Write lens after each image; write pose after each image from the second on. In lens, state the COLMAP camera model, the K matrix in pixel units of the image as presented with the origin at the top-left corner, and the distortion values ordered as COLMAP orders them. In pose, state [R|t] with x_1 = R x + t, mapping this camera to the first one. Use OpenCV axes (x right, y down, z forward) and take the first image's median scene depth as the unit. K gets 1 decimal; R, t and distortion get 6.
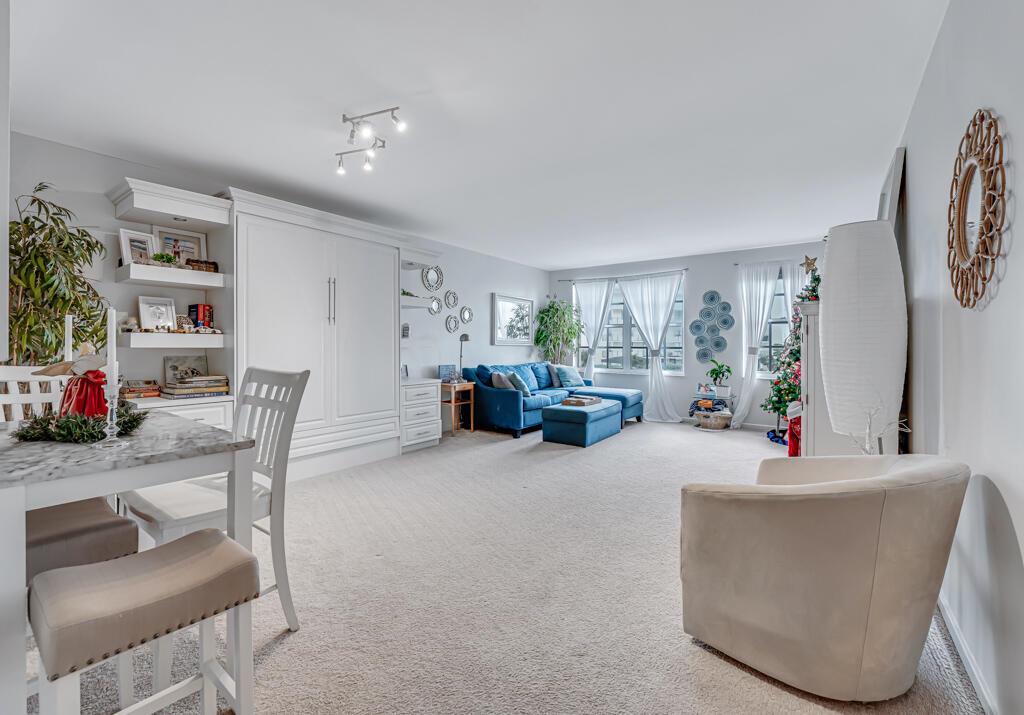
lens RADIAL K [[452.9, 0, 512.0], [0, 452.9, 357.5], [0, 0, 1]] dist [0.000119, 0.000031]
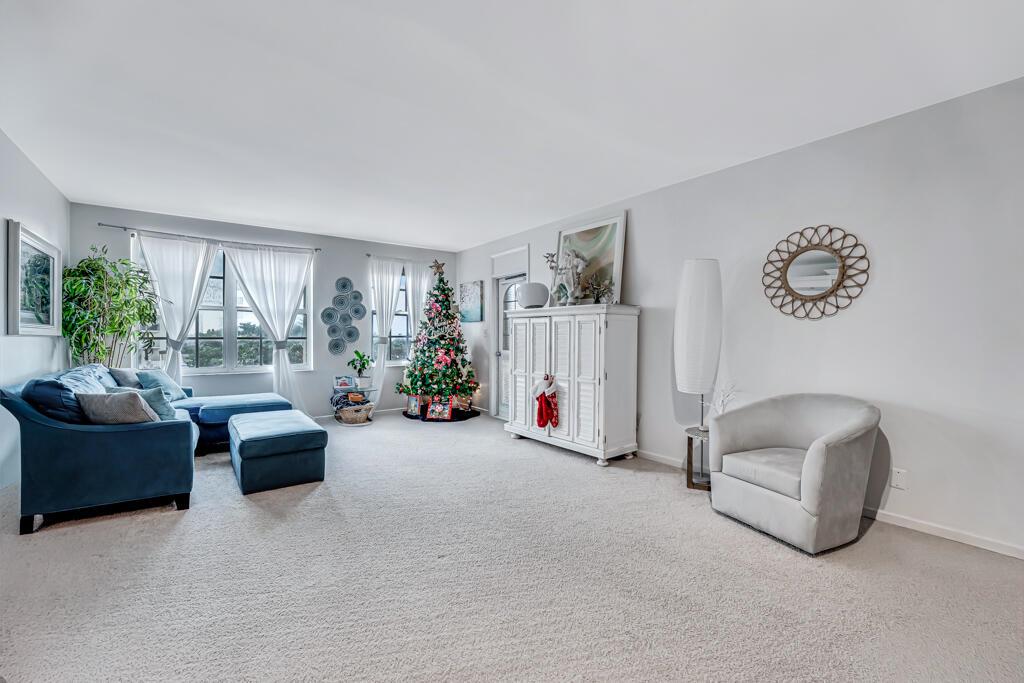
lens RADIAL K [[421.8, 0, 512.0], [0, 421.8, 341.5], [0, 0, 1]] dist [-0.000027, -0.000040]
pose [[0.316627, -0.016055, 0.948414, -0.284204], [0.023755, 0.999677, 0.008992, -0.013478], [-0.948253, 0.019682, 0.316906, 0.391424]]
